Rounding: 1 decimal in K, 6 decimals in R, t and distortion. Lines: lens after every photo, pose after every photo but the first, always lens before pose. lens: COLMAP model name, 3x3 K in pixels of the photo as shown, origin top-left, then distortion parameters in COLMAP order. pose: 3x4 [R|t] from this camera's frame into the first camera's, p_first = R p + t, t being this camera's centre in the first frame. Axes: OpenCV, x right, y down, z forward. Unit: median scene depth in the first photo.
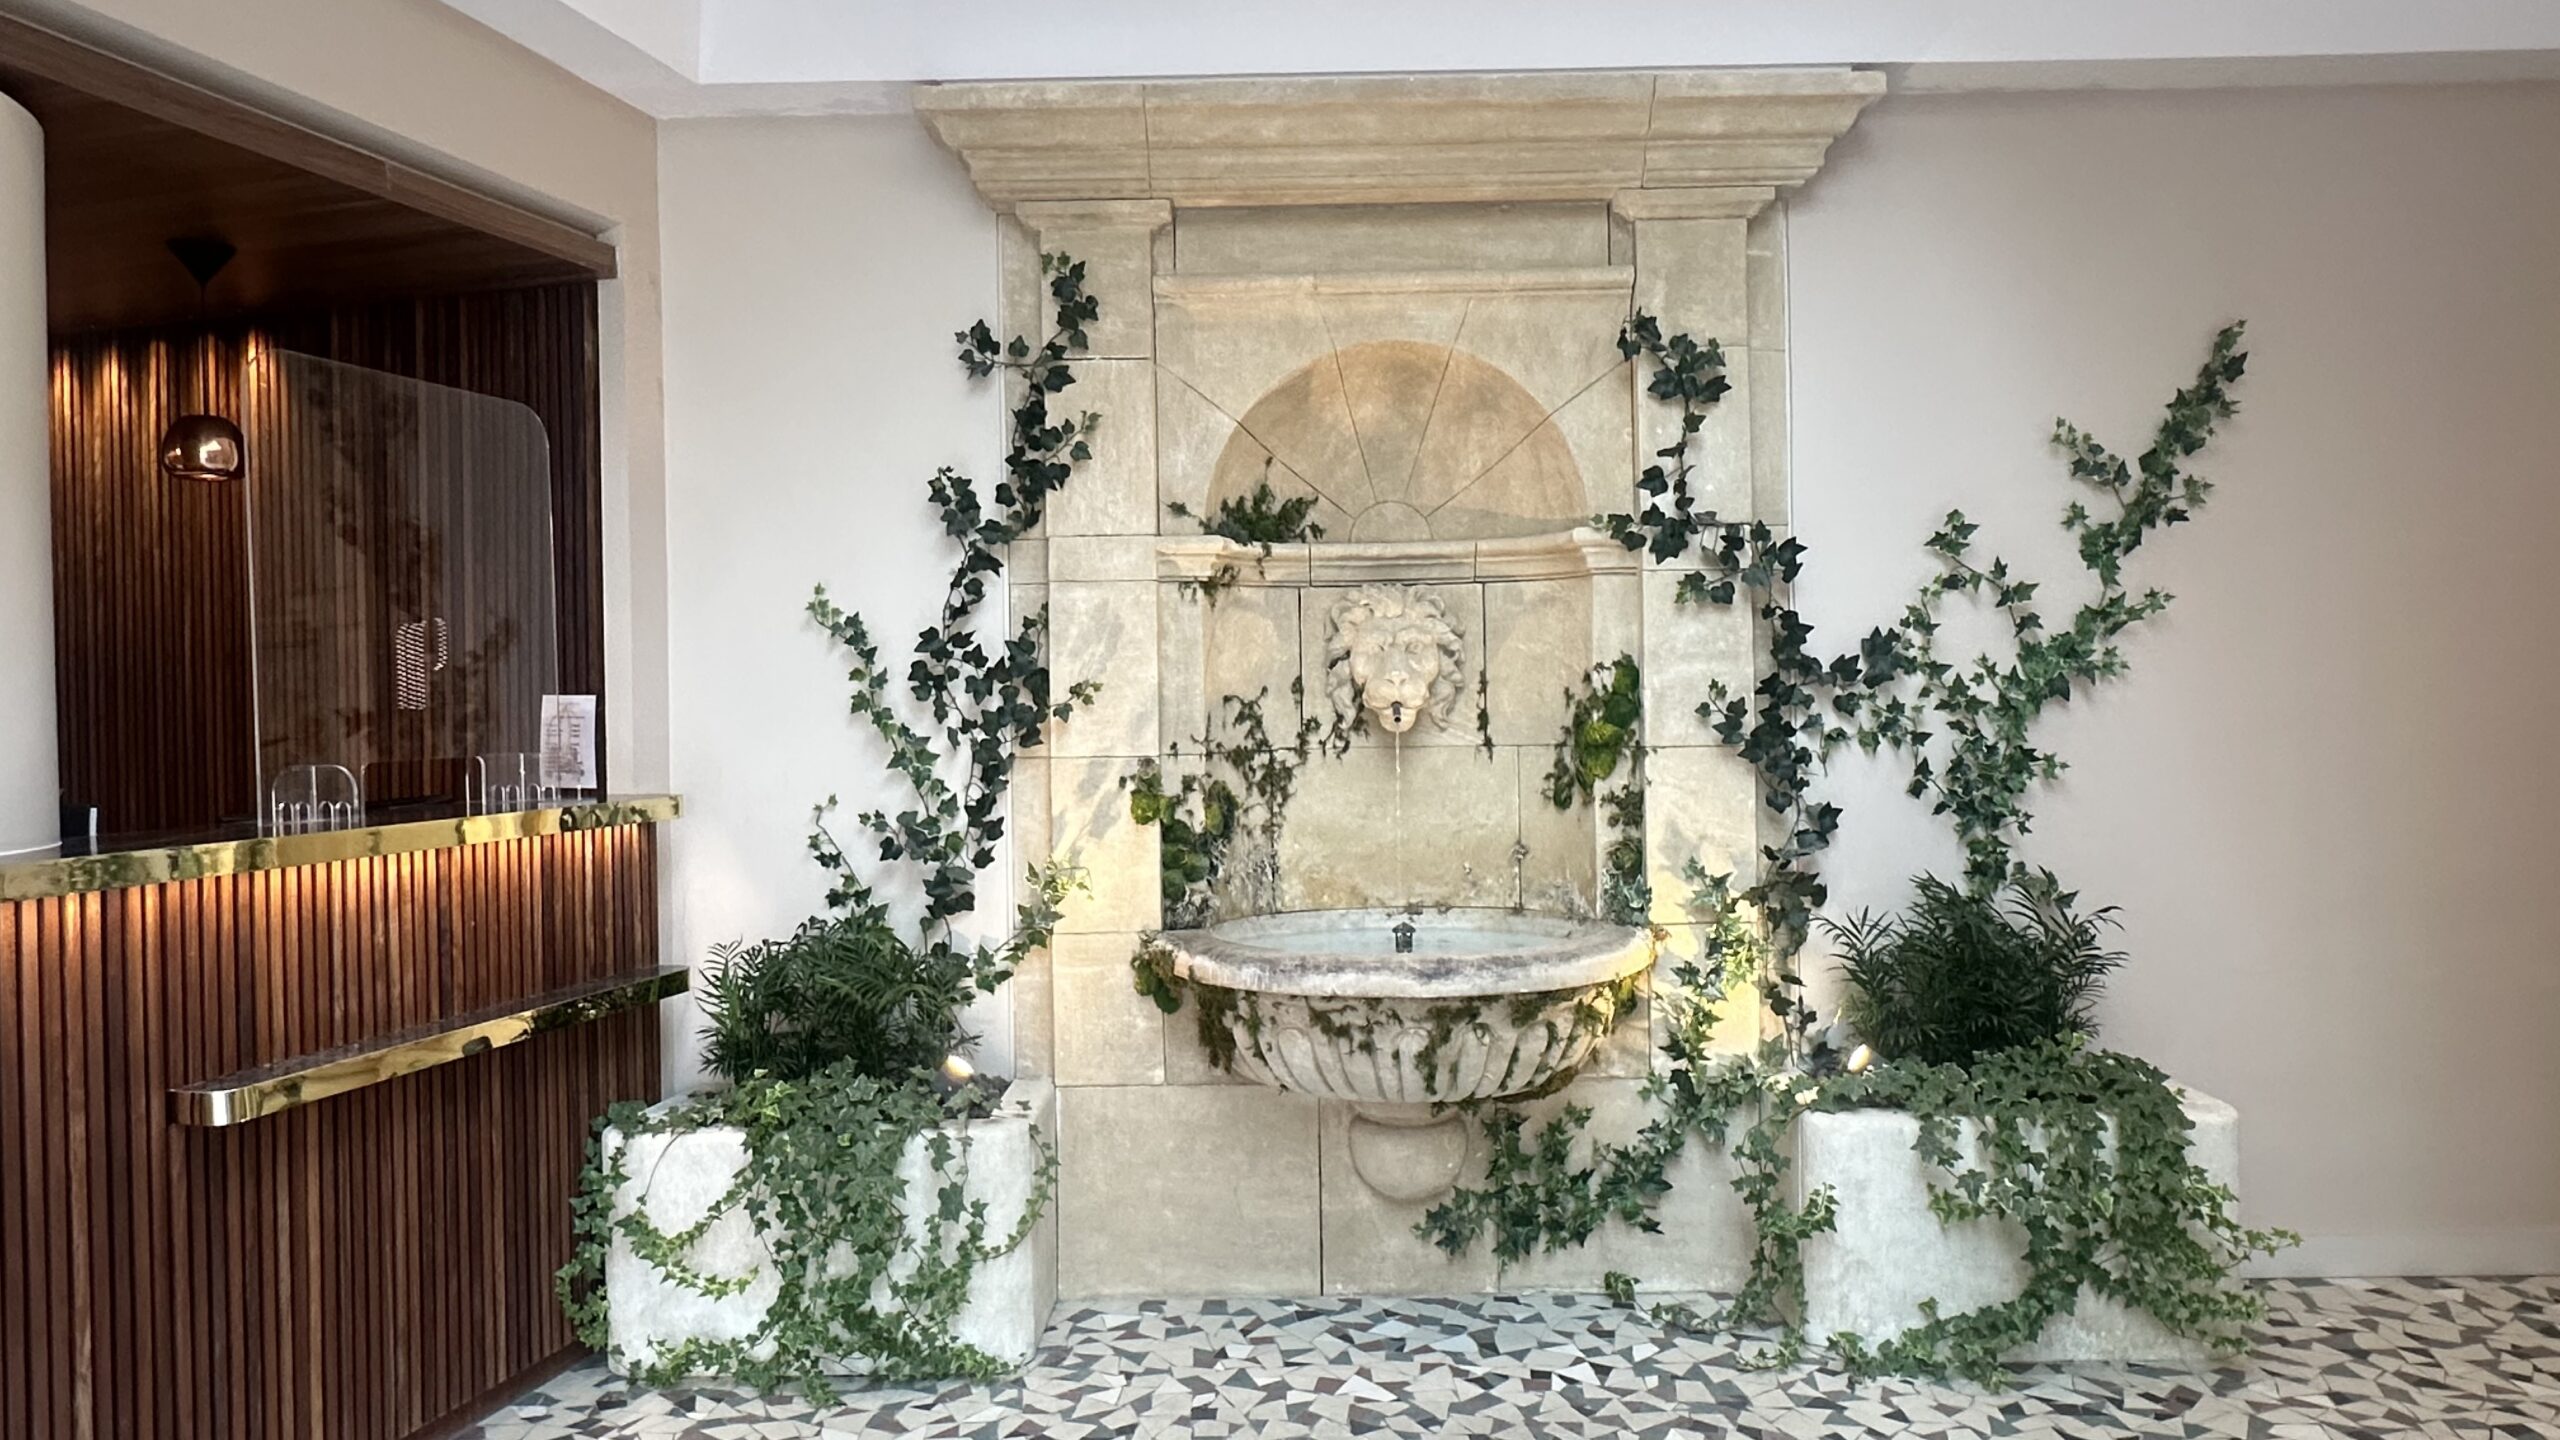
lens RADIAL K [[1632.8, 0, 1280.0], [0, 1632.8, 720.0], [0, 0, 1]] dist [-0.000479, -0.001650]
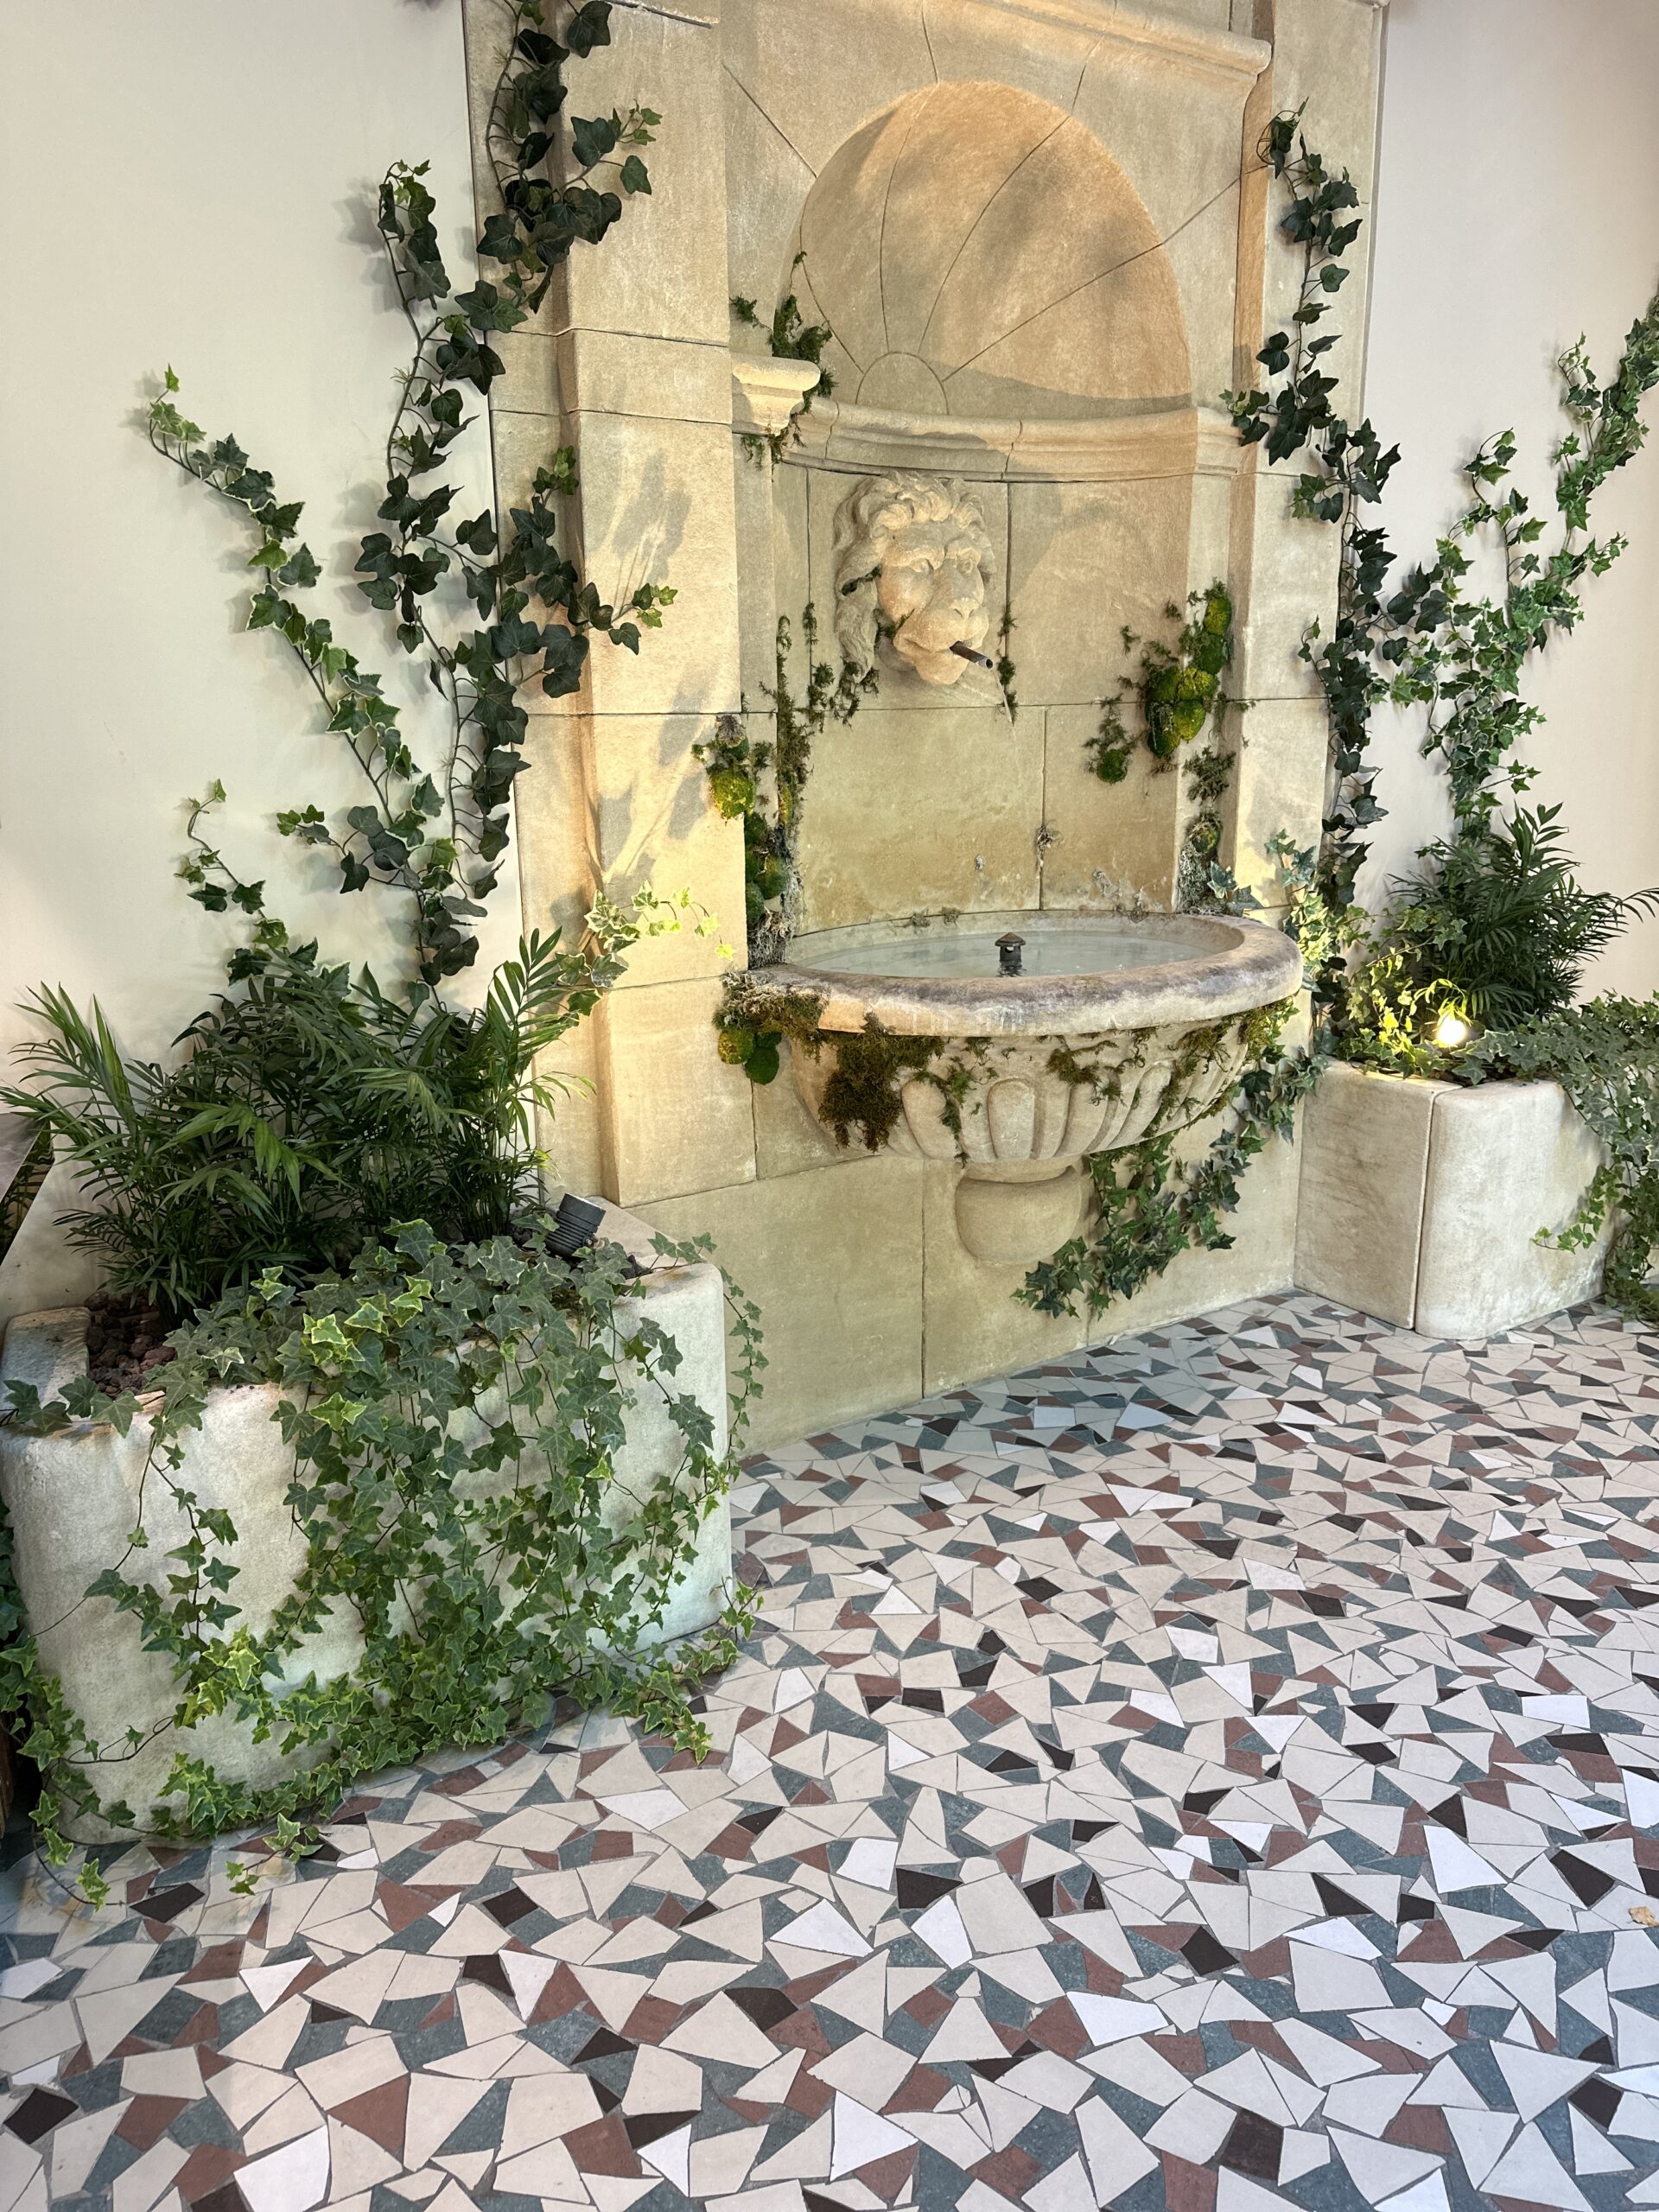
lens RADIAL K [[1537.3, 0, 829.5], [0, 1537.3, 1106.0], [0, 0, 1]] dist [0.084895, -0.112727]
pose [[0.829652, -0.136258, 0.541397, -0.409866], [0.009289, 0.972993, 0.230646, 0.033493], [-0.558203, -0.186327, 0.808512, 0.432864]]
